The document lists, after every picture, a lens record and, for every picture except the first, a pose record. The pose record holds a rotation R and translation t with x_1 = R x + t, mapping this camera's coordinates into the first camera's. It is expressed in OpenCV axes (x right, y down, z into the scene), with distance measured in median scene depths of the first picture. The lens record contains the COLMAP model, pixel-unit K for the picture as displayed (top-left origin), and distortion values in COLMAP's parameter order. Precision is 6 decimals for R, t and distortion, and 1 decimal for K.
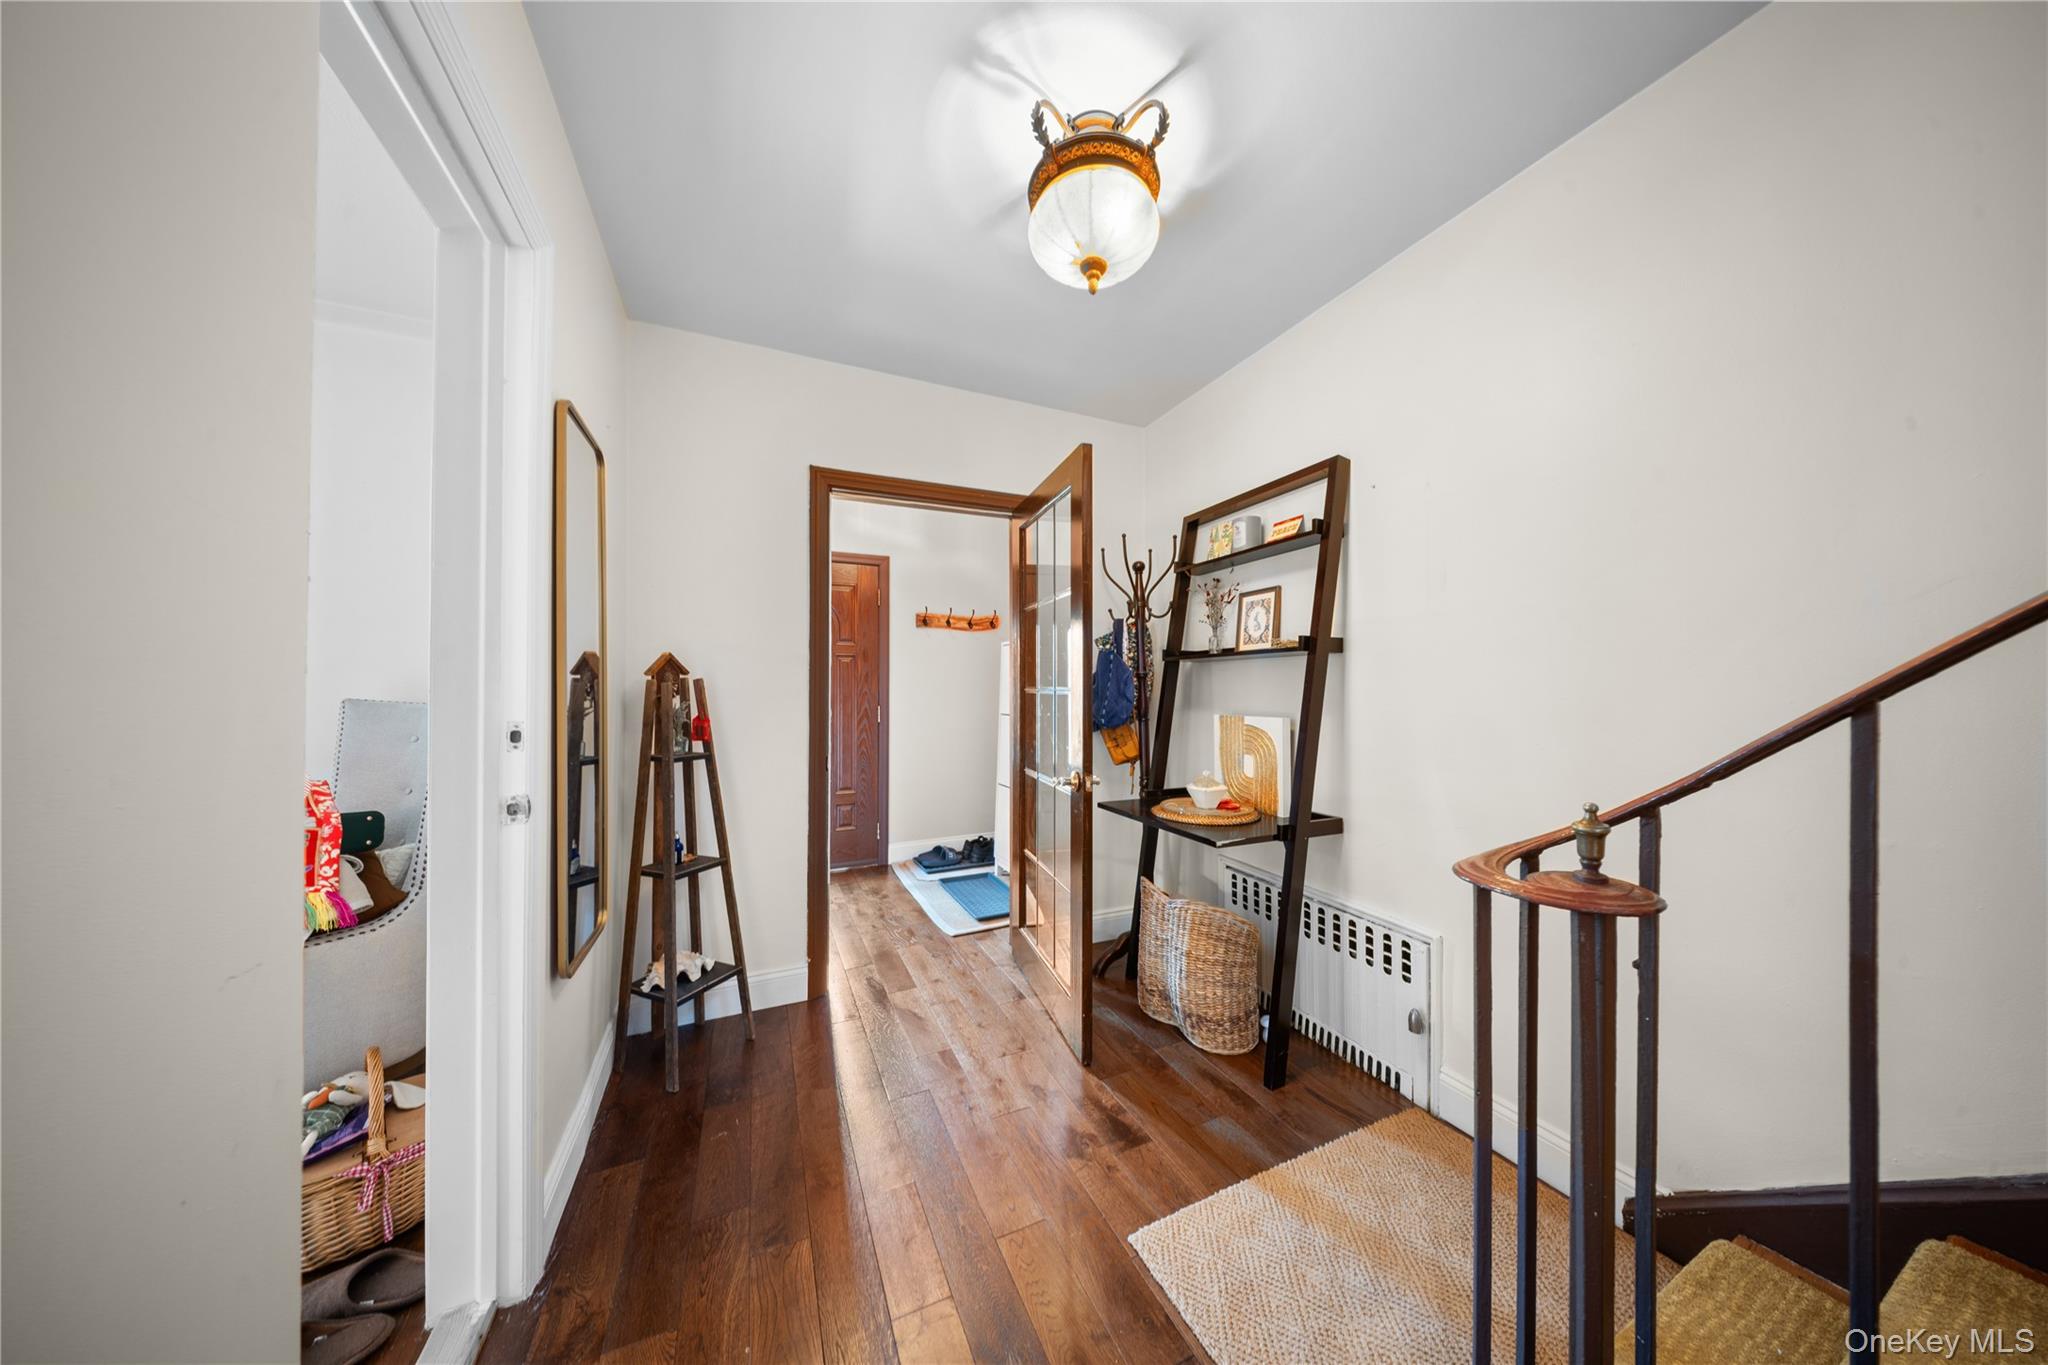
lens RADIAL K [[603.3, 0, 1029.3], [0, 603.3, 686.3], [0, 0, 1]] dist [0.011376, -0.000007]
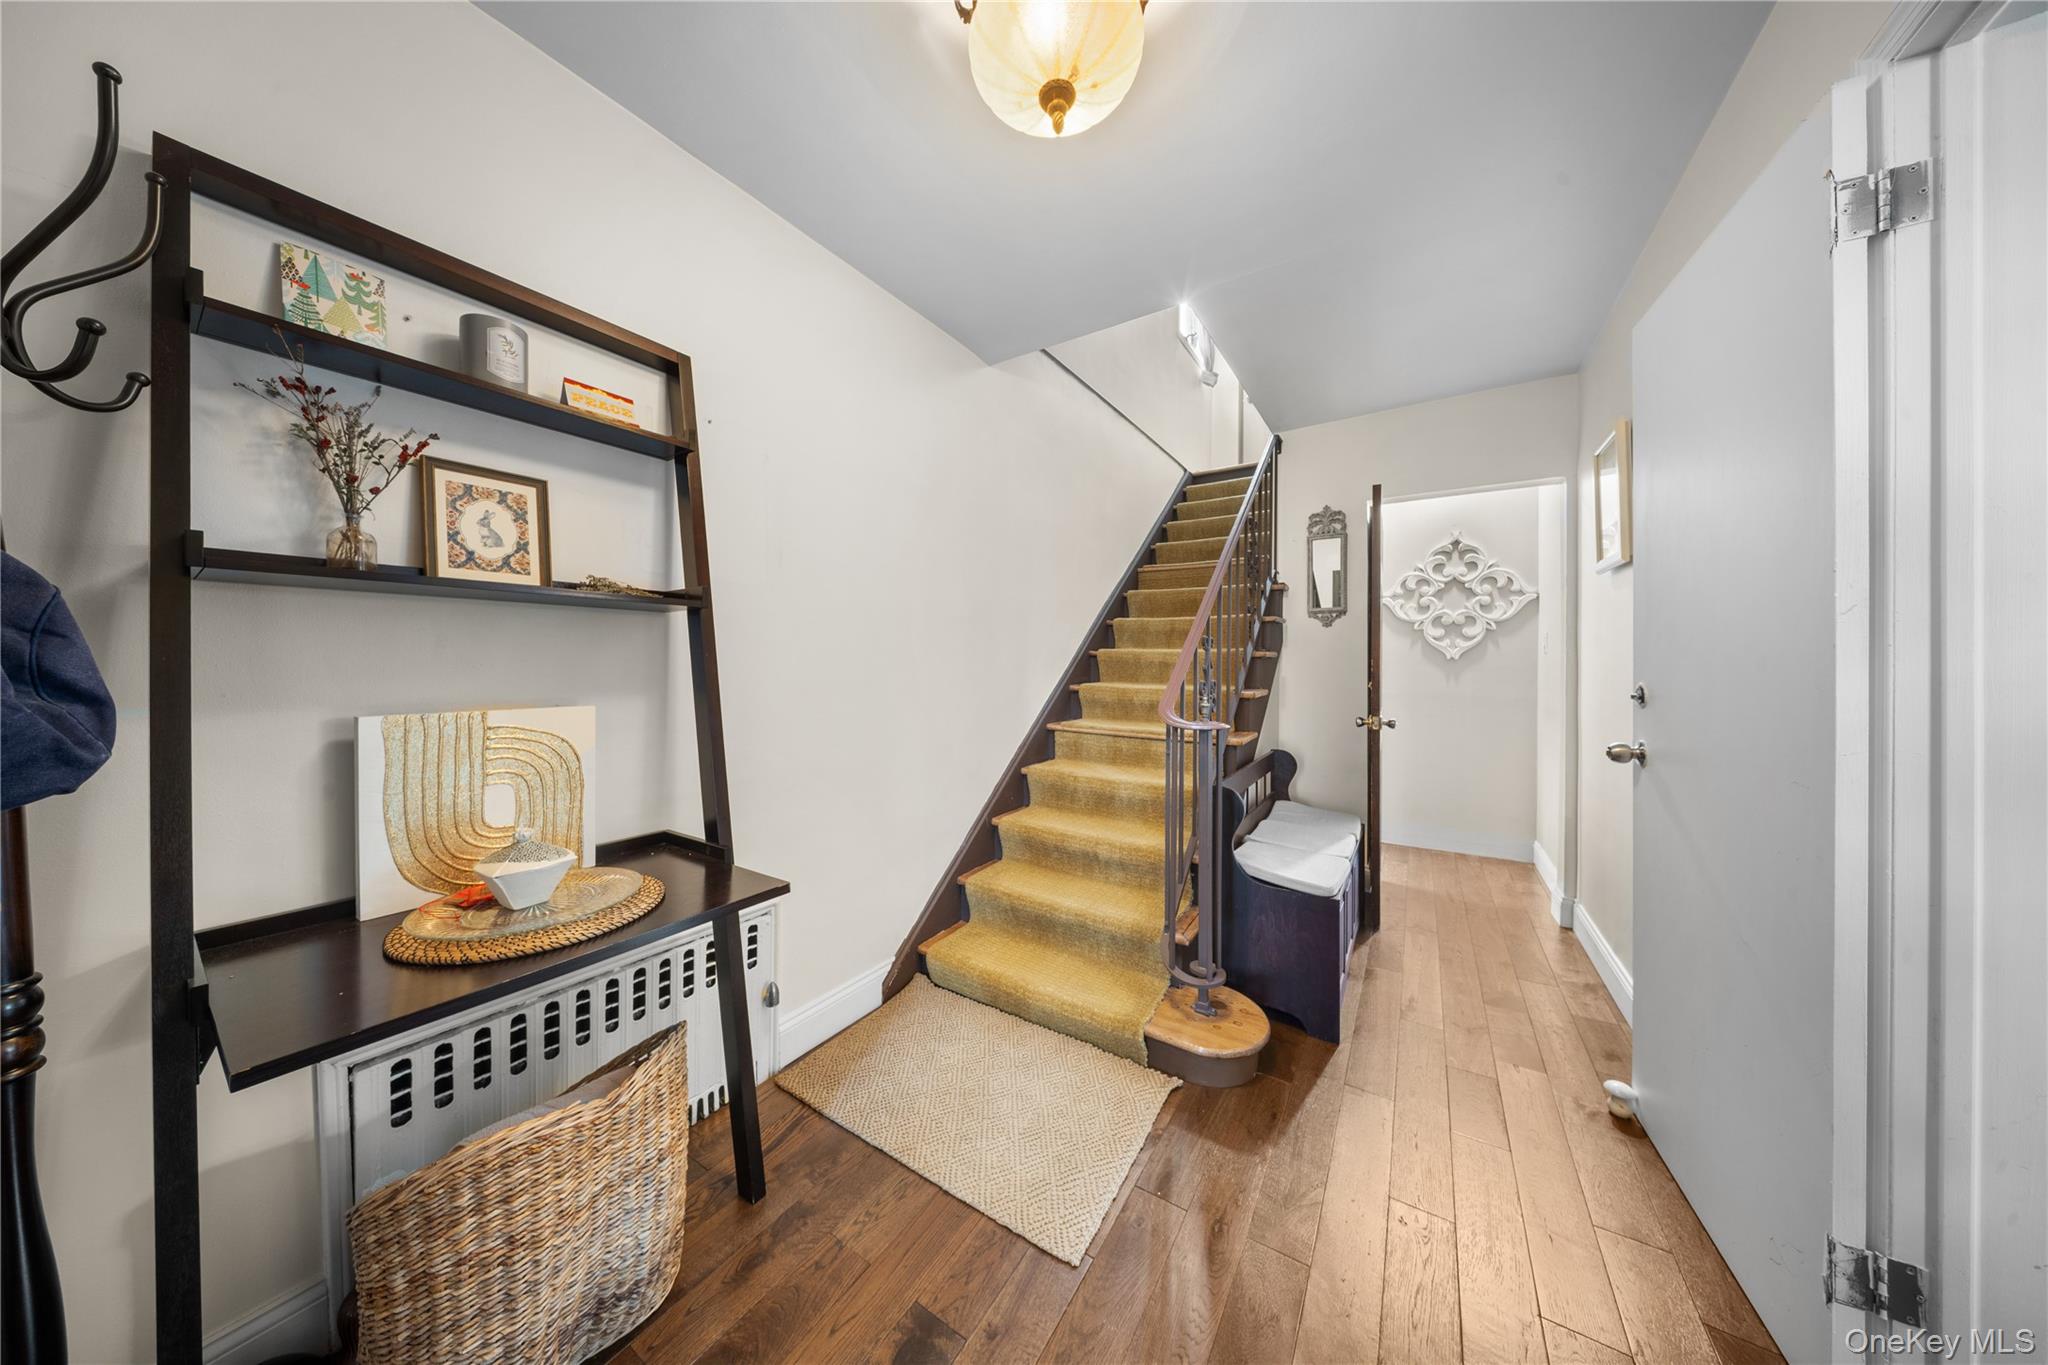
lens RADIAL K [[603.3, 0, 1028.8], [0, 603.3, 672.5], [0, 0, 1]] dist [0.011376, -0.000007]
pose [[-0.526484, -0.007582, 0.850152, -0.302649], [-0.004522, 0.999971, 0.006118, 0.011279], [-0.850173, -0.000623, -0.526503, 0.831992]]
